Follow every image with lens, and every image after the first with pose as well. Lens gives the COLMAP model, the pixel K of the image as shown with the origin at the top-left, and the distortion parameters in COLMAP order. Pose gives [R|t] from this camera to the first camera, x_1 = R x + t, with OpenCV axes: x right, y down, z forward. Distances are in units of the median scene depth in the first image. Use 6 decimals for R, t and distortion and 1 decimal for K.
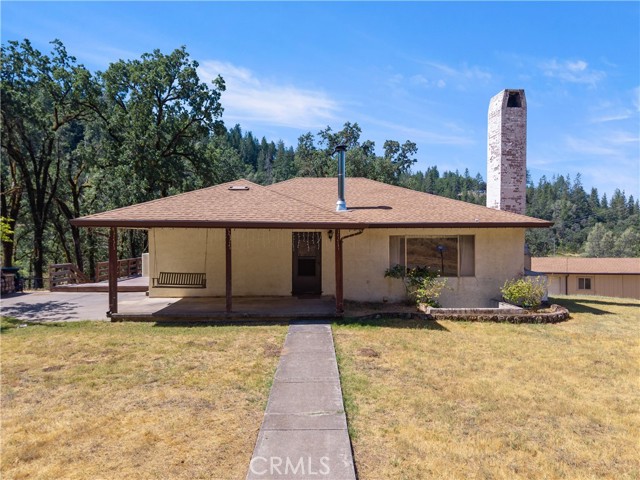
lens RADIAL K [[444.4, 0, 320.0], [0, 444.4, 235.1], [0, 0, 1]] dist [0.040853, -0.030478]
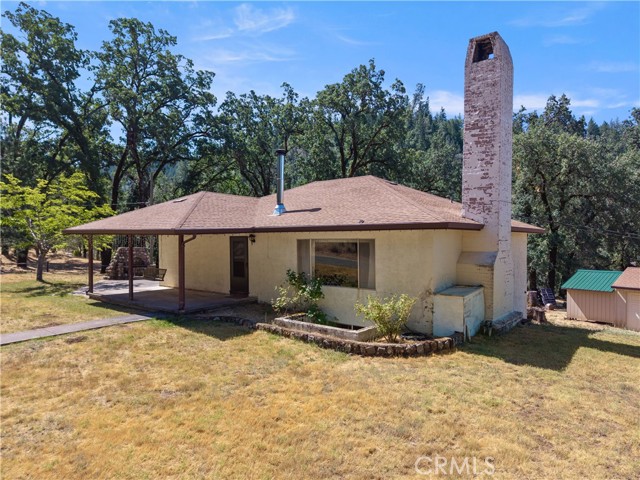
lens RADIAL K [[444.4, 0, 319.5], [0, 444.4, 245.6], [0, 0, 1]] dist [0.040853, -0.030478]
pose [[0.735554, 0.010642, -0.677383, 0.826184], [0.004227, 0.999785, 0.020297, -0.005489], [0.677453, -0.017793, 0.735351, 0.327455]]
